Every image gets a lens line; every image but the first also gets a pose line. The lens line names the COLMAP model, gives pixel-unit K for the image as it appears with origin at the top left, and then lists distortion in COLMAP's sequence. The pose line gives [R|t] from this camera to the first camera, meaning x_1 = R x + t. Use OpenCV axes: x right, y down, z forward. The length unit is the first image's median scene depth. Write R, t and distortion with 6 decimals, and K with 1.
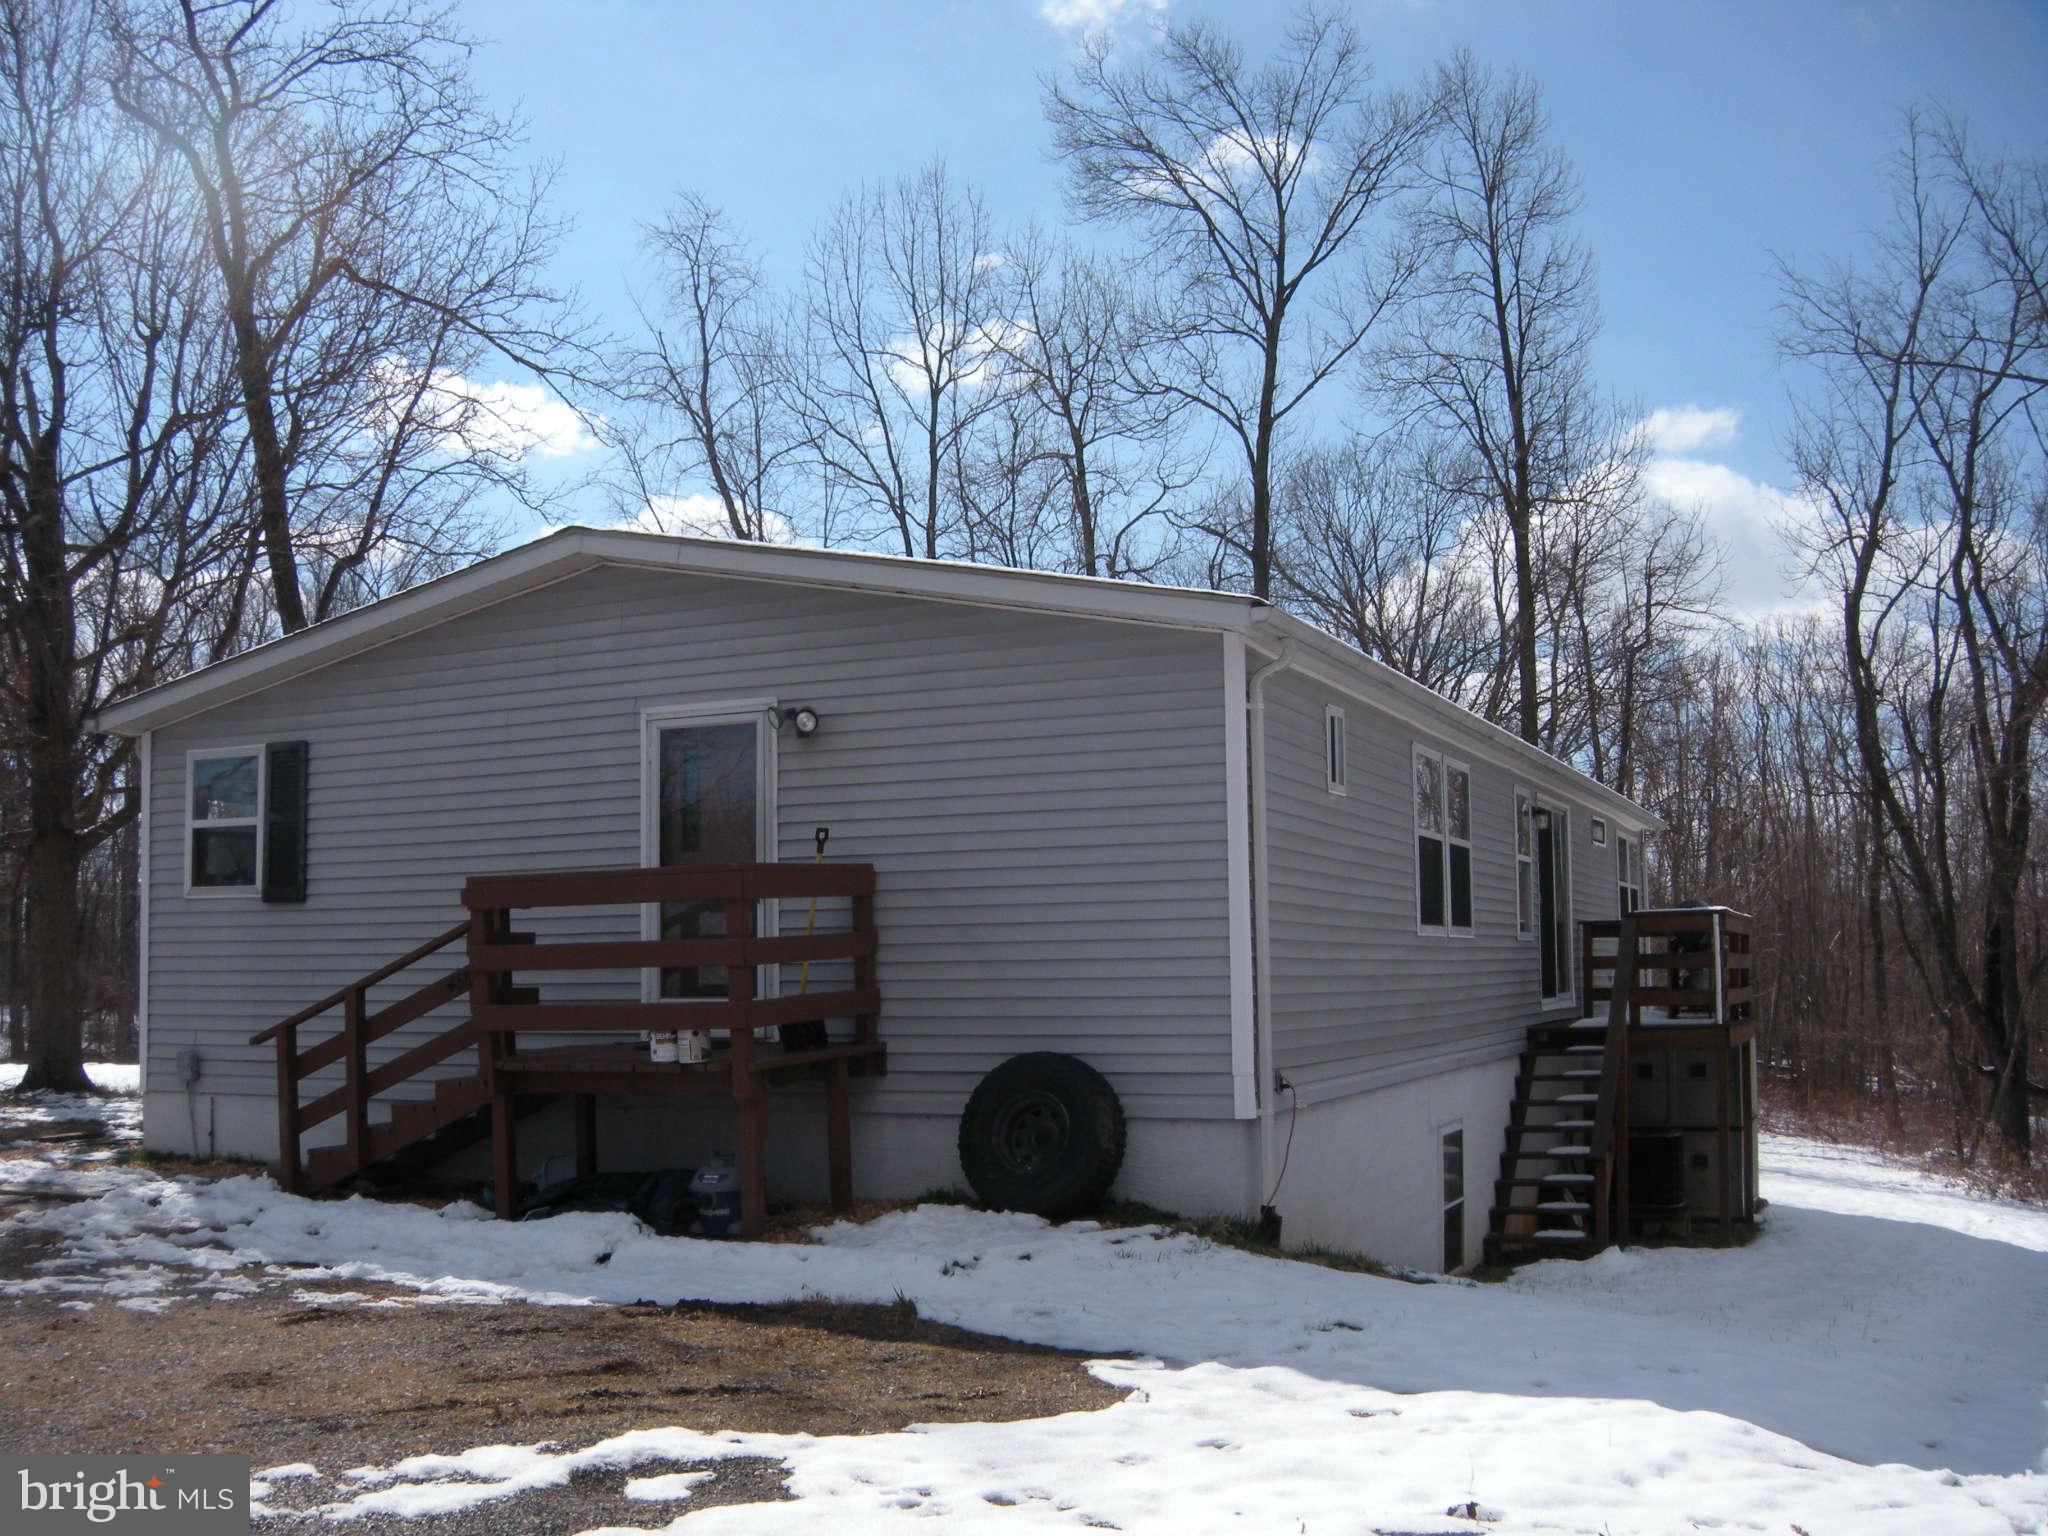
lens RADIAL K [[1994.9, 0, 1037.0], [0, 1994.9, 823.3], [0, 0, 1]] dist [-0.190055, 0.011498]
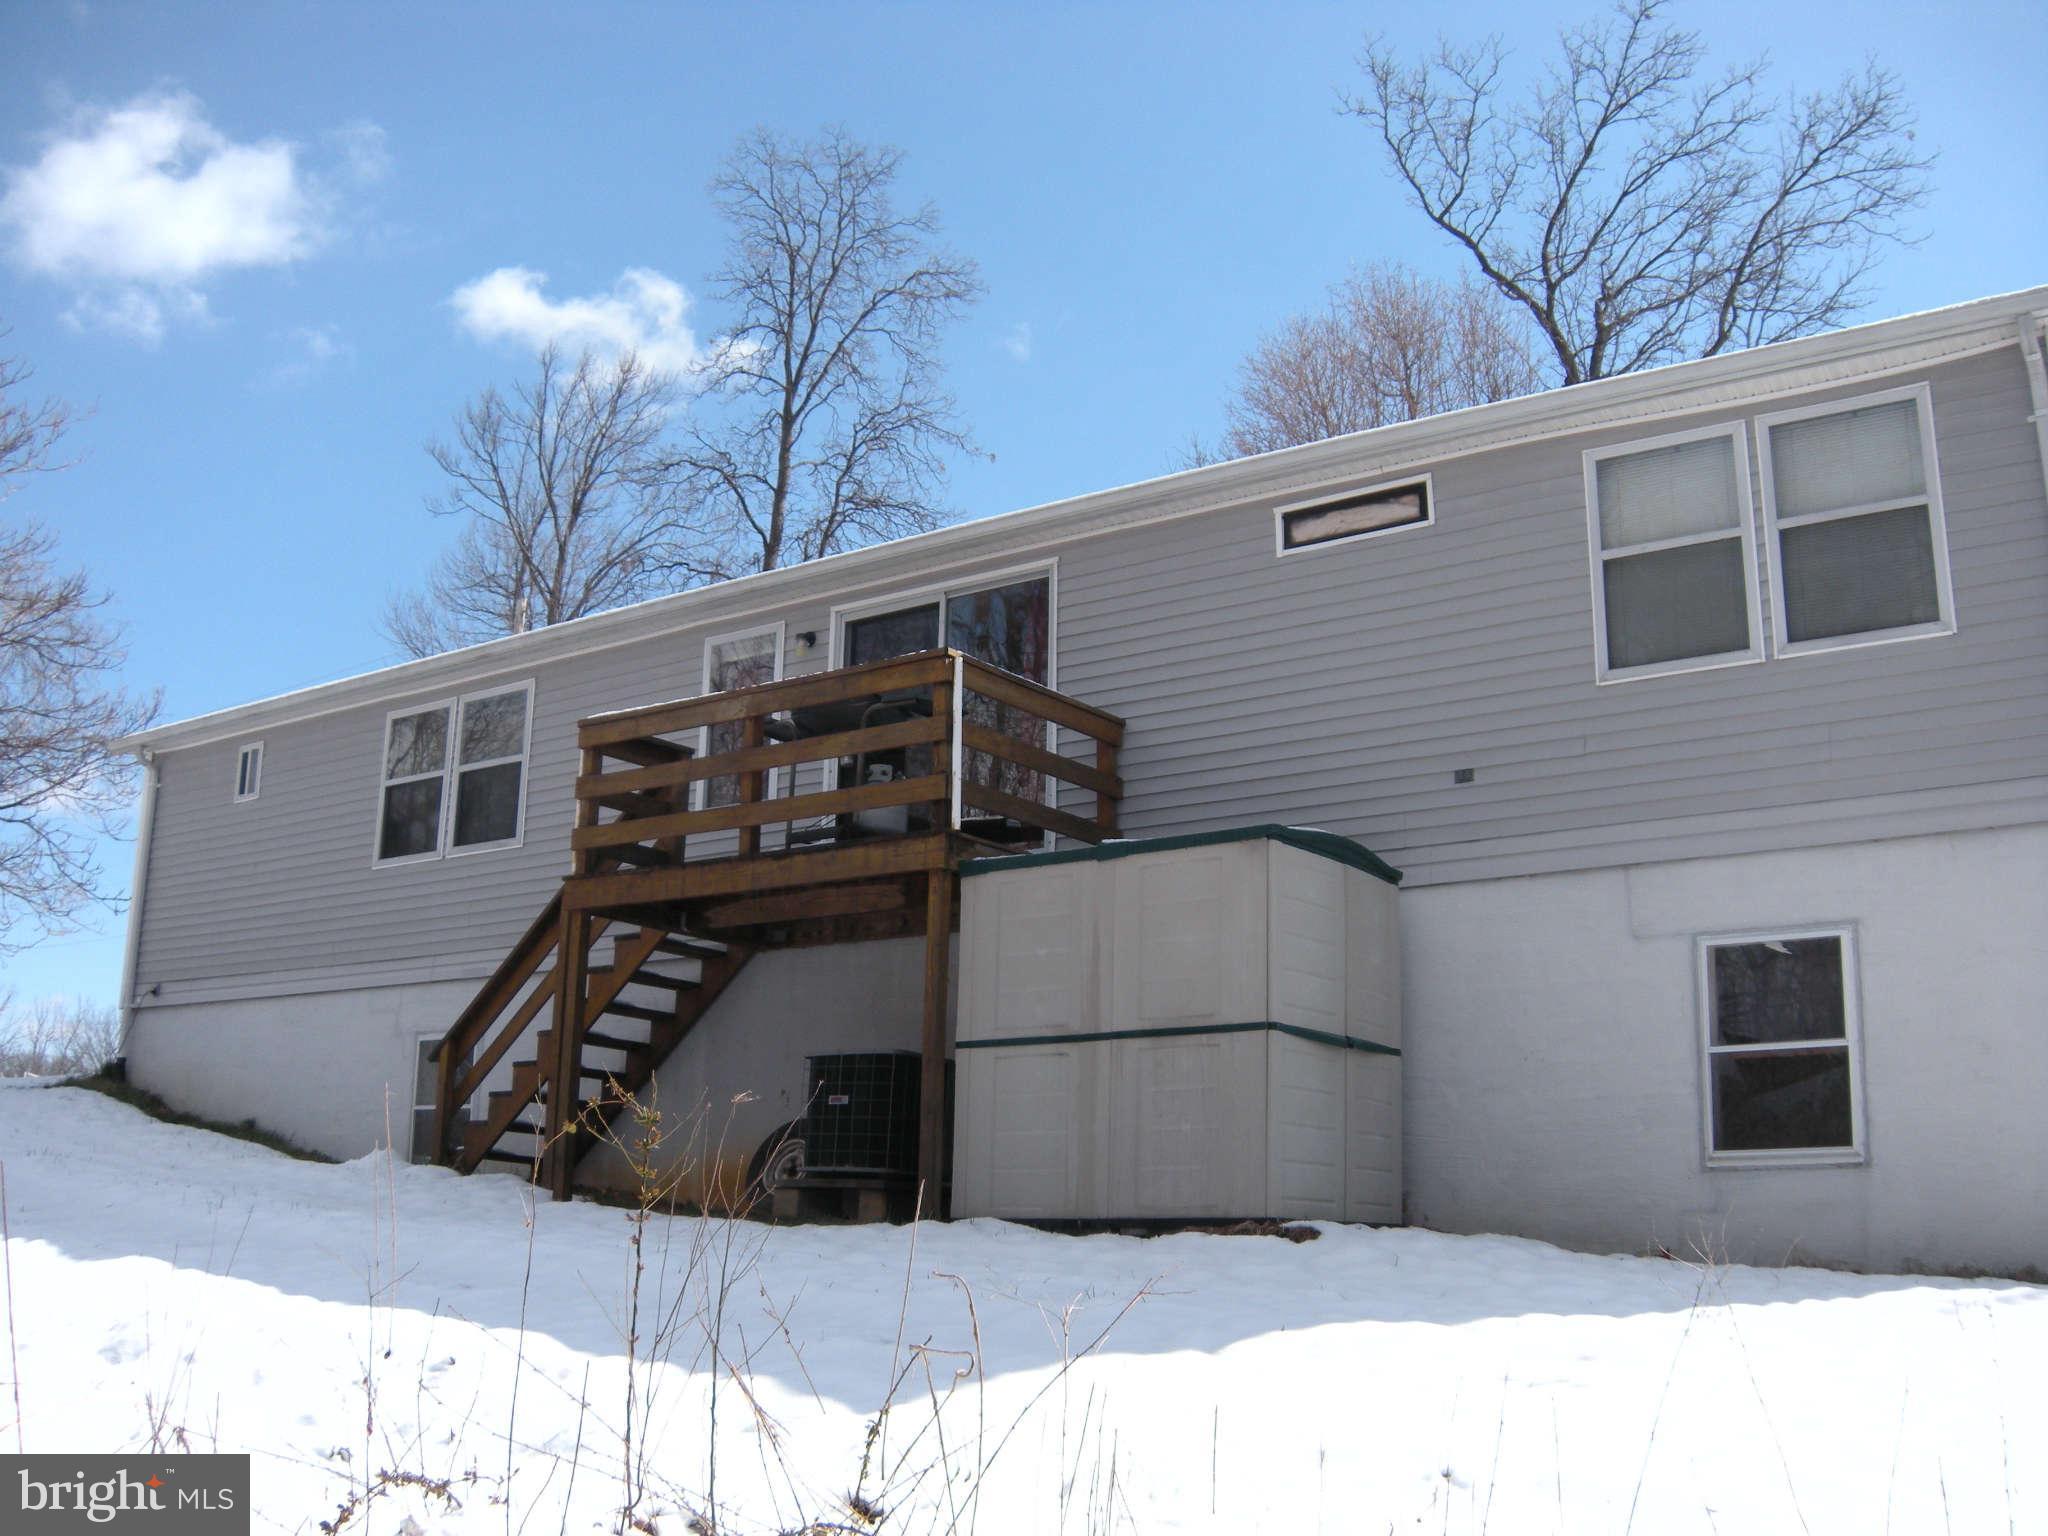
lens RADIAL K [[2008.2, 0, 1024.0], [0, 2008.2, 768.0], [0, 0, 1]] dist [-0.204957, 0.126560]
pose [[-0.193465, -0.230338, -0.953685, 0.948817], [0.055254, 0.967949, -0.244992, 0.232542], [0.979550, -0.100092, -0.174537, 1.200624]]
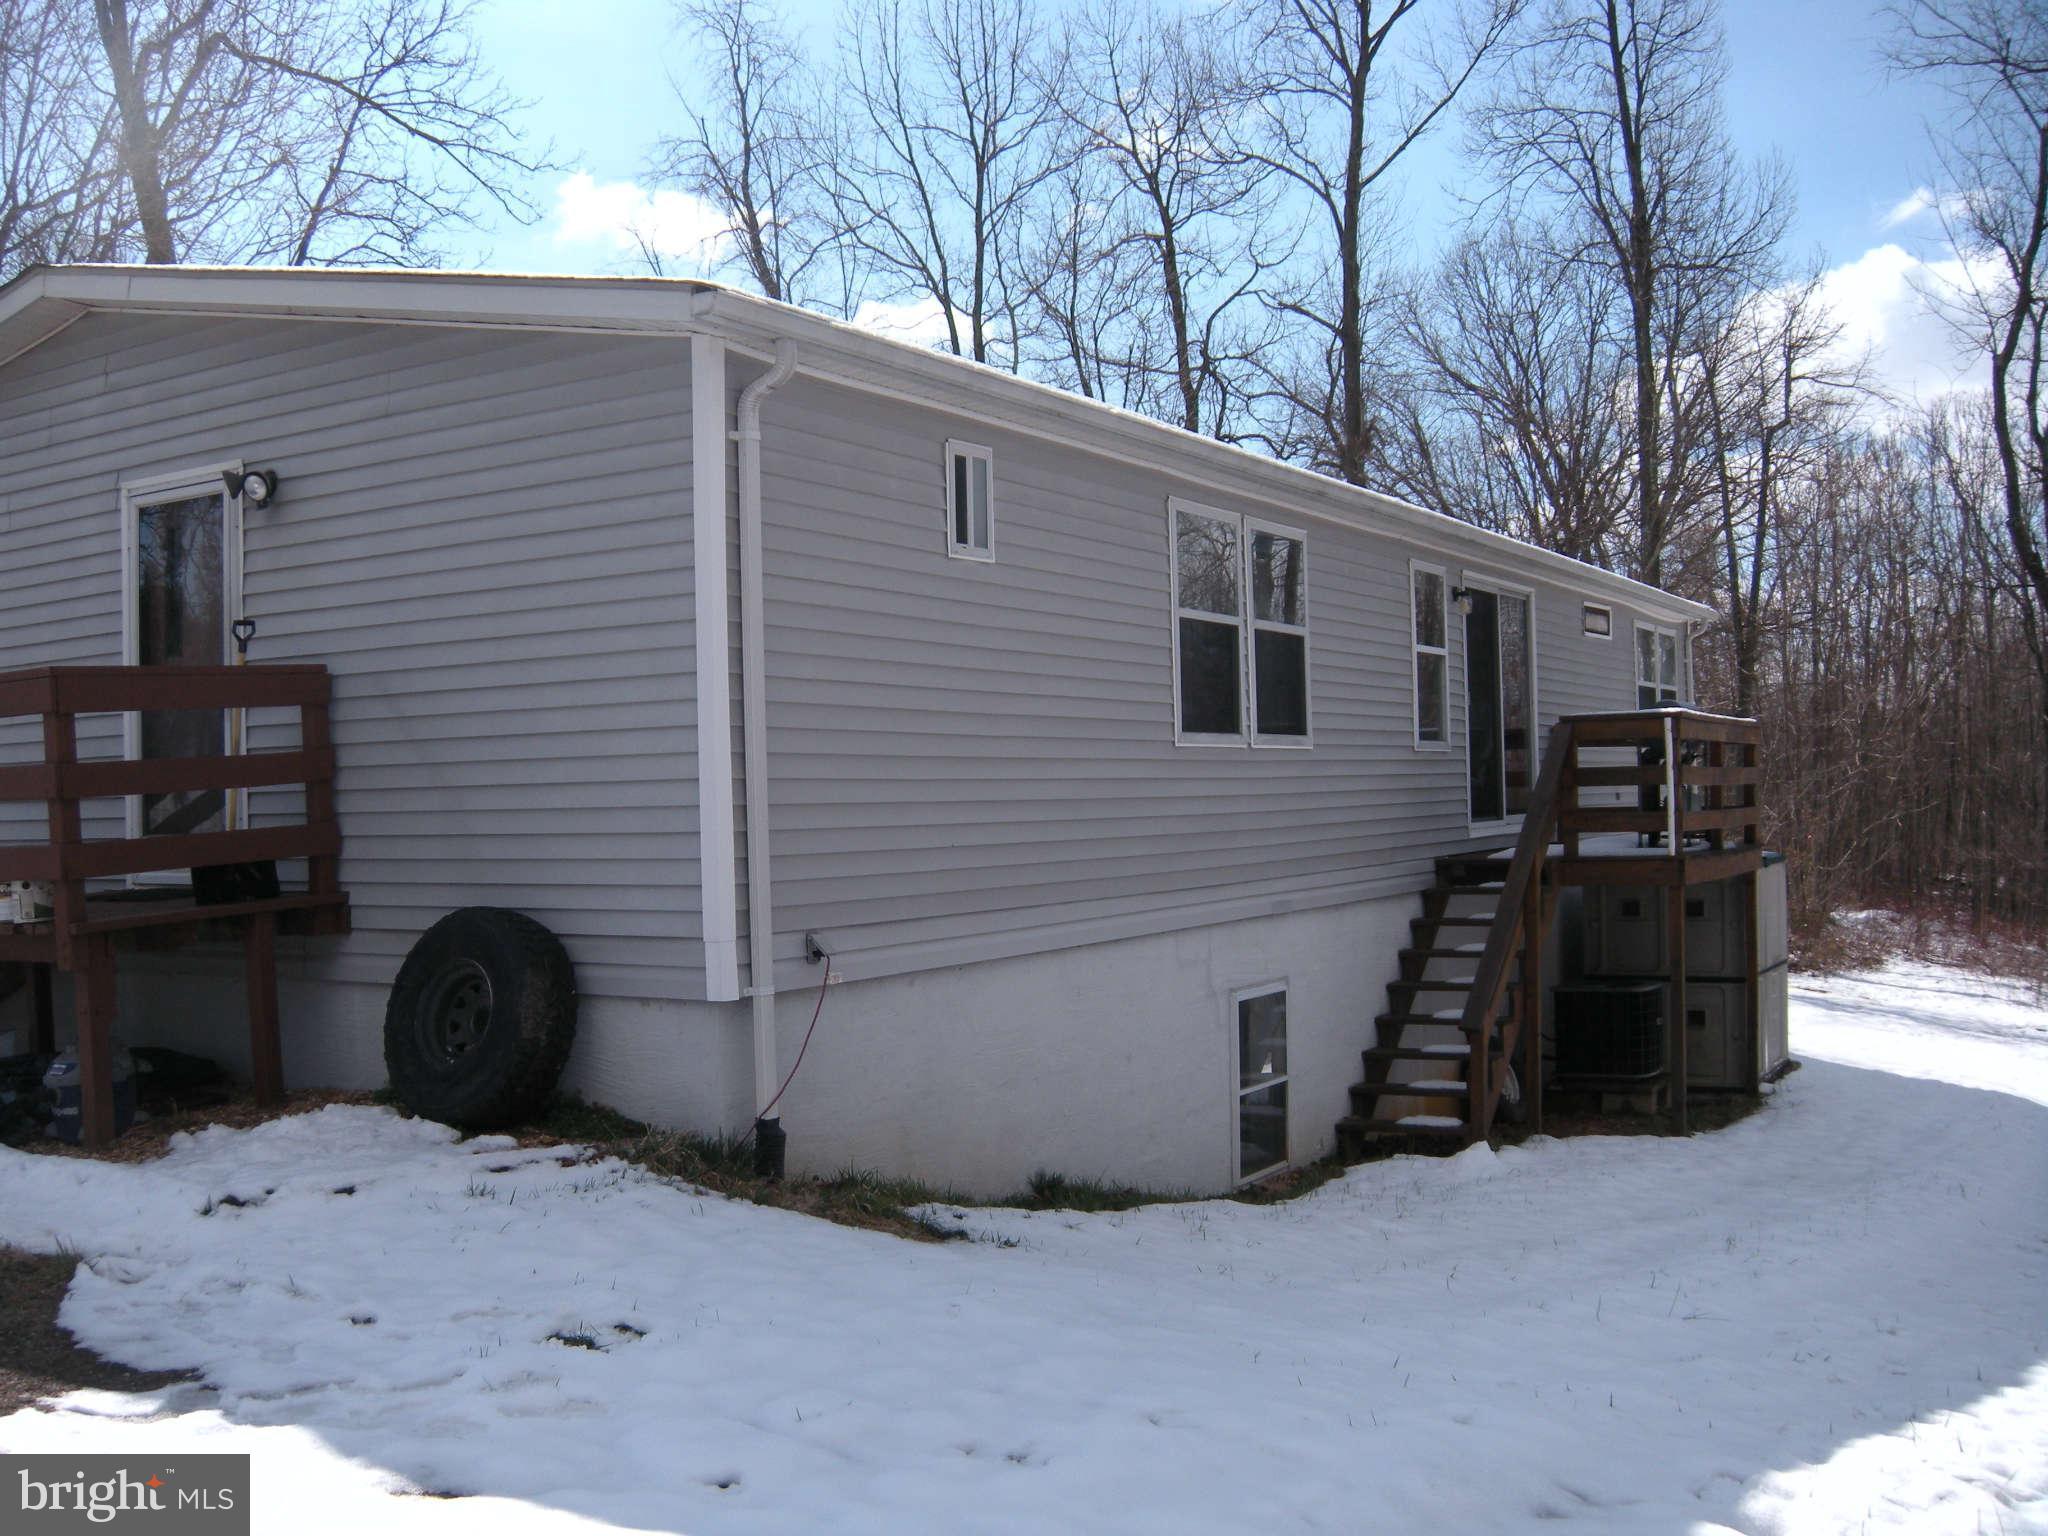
lens RADIAL K [[2008.2, 0, 1024.0], [0, 2008.2, 768.0], [0, 0, 1]] dist [-0.204957, 0.126560]
pose [[0.993491, -0.011581, -0.113317, 0.167062], [0.018913, 0.997781, 0.063845, 0.010263], [0.112326, -0.065573, 0.991505, 0.160452]]
